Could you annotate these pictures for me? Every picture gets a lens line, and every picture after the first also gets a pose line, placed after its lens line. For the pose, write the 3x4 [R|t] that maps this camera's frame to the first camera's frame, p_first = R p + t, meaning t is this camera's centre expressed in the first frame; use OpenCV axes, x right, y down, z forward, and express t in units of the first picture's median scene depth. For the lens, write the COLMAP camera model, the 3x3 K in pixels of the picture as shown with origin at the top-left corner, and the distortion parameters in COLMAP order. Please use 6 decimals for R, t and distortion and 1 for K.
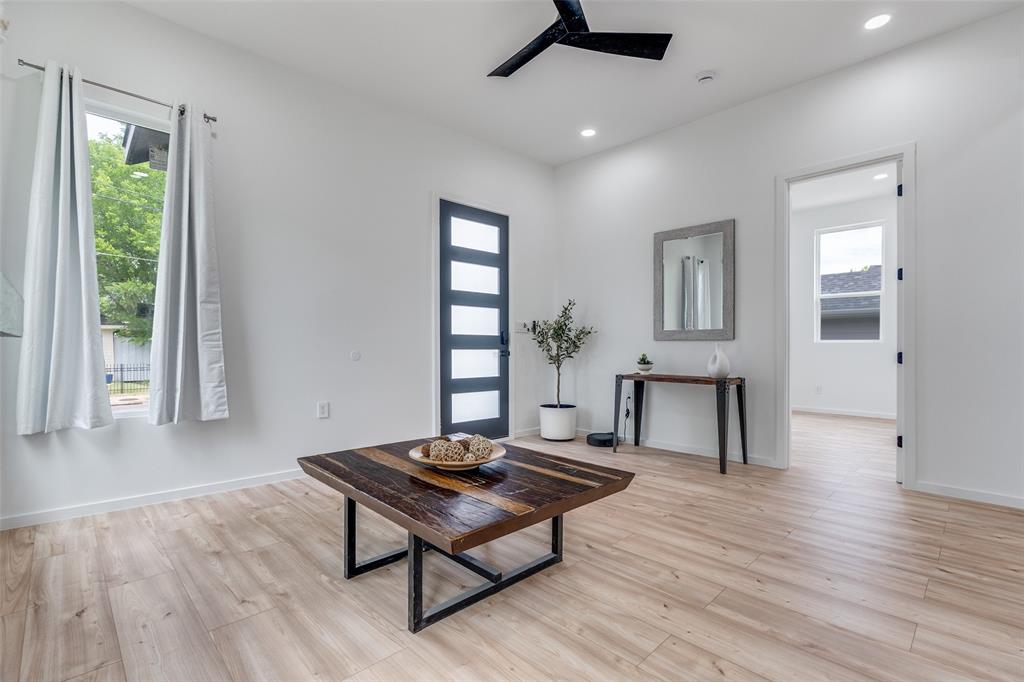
lens RADIAL K [[472.2, 0, 514.1], [0, 472.2, 346.1], [0, 0, 1]] dist [-0.013995, 0.004579]
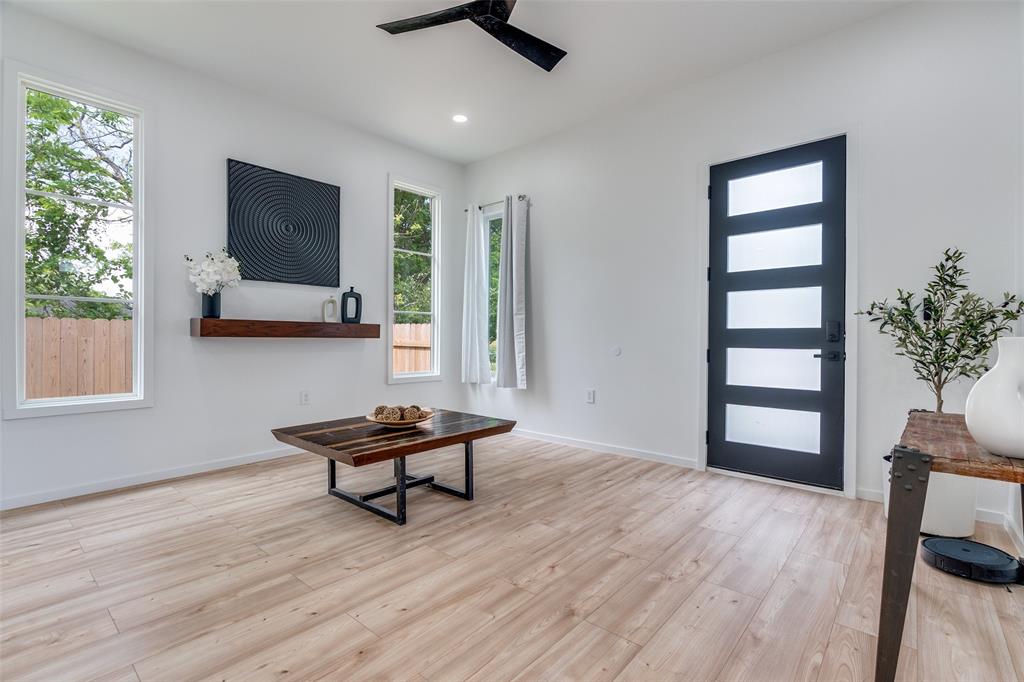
lens RADIAL K [[472.2, 0, 509.4], [0, 472.2, 336.9], [0, 0, 1]] dist [-0.013995, 0.004579]
pose [[0.075411, -0.007118, -0.997127, 0.637780], [-0.004705, 0.999961, -0.007494, -0.003644], [0.997141, 0.005256, 0.075375, 0.580020]]
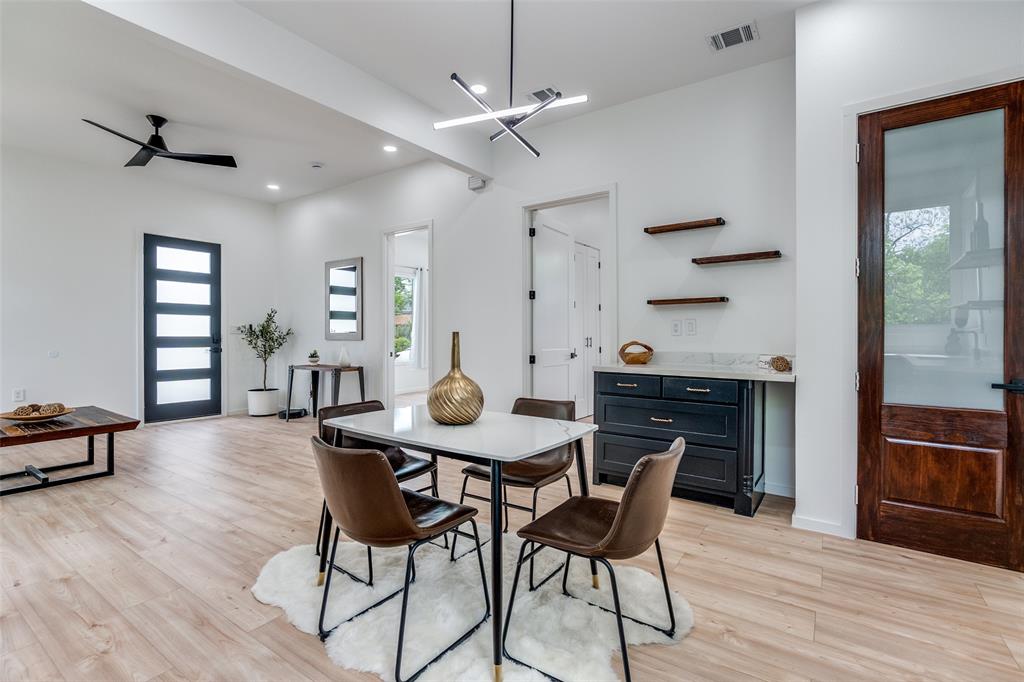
lens RADIAL K [[472.2, 0, 514.4], [0, 472.2, 335.3], [0, 0, 1]] dist [-0.013995, 0.004579]
pose [[0.980885, -0.003051, 0.194564, 0.594074], [0.003381, 0.999993, -0.001363, -0.023320], [-0.194559, 0.001995, 0.980889, -0.476116]]
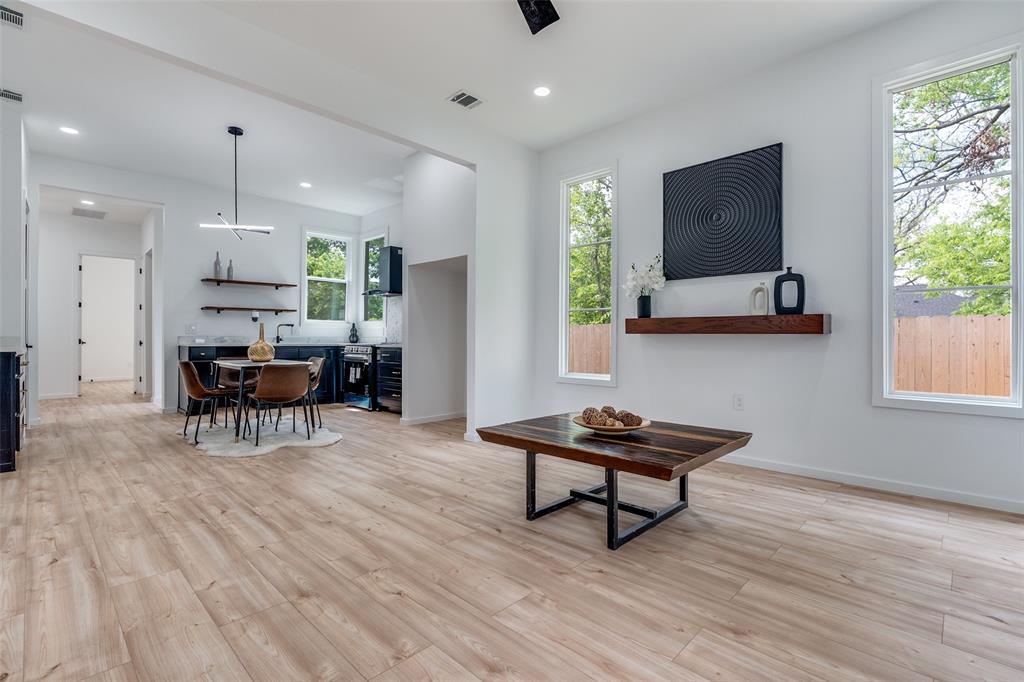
lens RADIAL K [[472.2, 0, 513.4], [0, 472.2, 338.3], [0, 0, 1]] dist [-0.013995, 0.004579]
pose [[-0.999676, -0.008359, -0.024035, 0.081842], [-0.008398, 0.999964, 0.001541, 0.002070], [0.024022, 0.001743, -0.999710, 1.066932]]
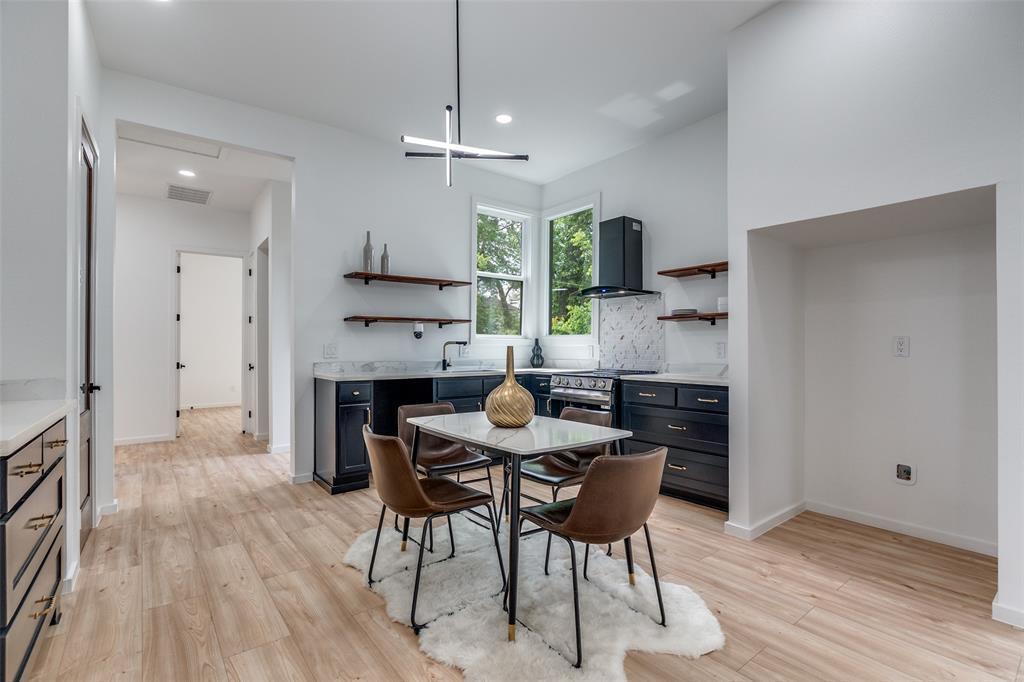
lens RADIAL K [[472.2, 0, 515.0], [0, 472.2, 343.7], [0, 0, 1]] dist [-0.013995, 0.004579]
pose [[-0.994415, -0.001643, 0.105531, 0.565951], [-0.002198, 0.999984, -0.005152, -0.026534], [-0.105521, -0.005355, -0.994403, 0.504958]]
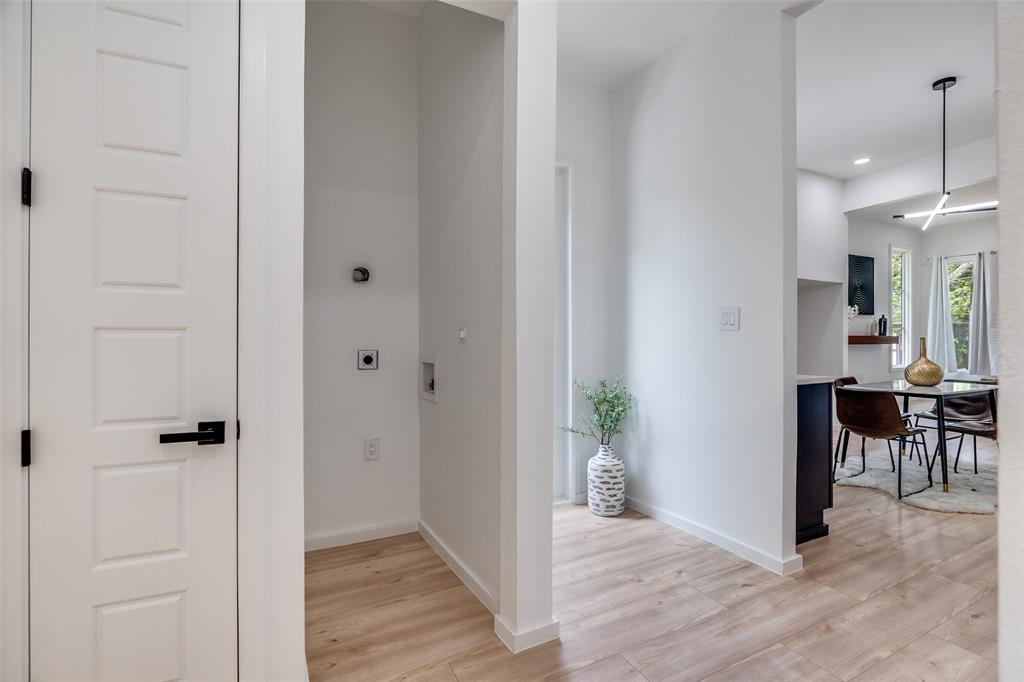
lens RADIAL K [[472.2, 0, 511.0], [0, 472.2, 337.7], [0, 0, 1]] dist [-0.013995, 0.004579]
pose [[-0.292376, -0.006612, -0.956281, 1.665789], [0.003019, 0.999965, -0.007837, -0.021394], [0.956299, -0.005178, -0.292346, -0.481048]]
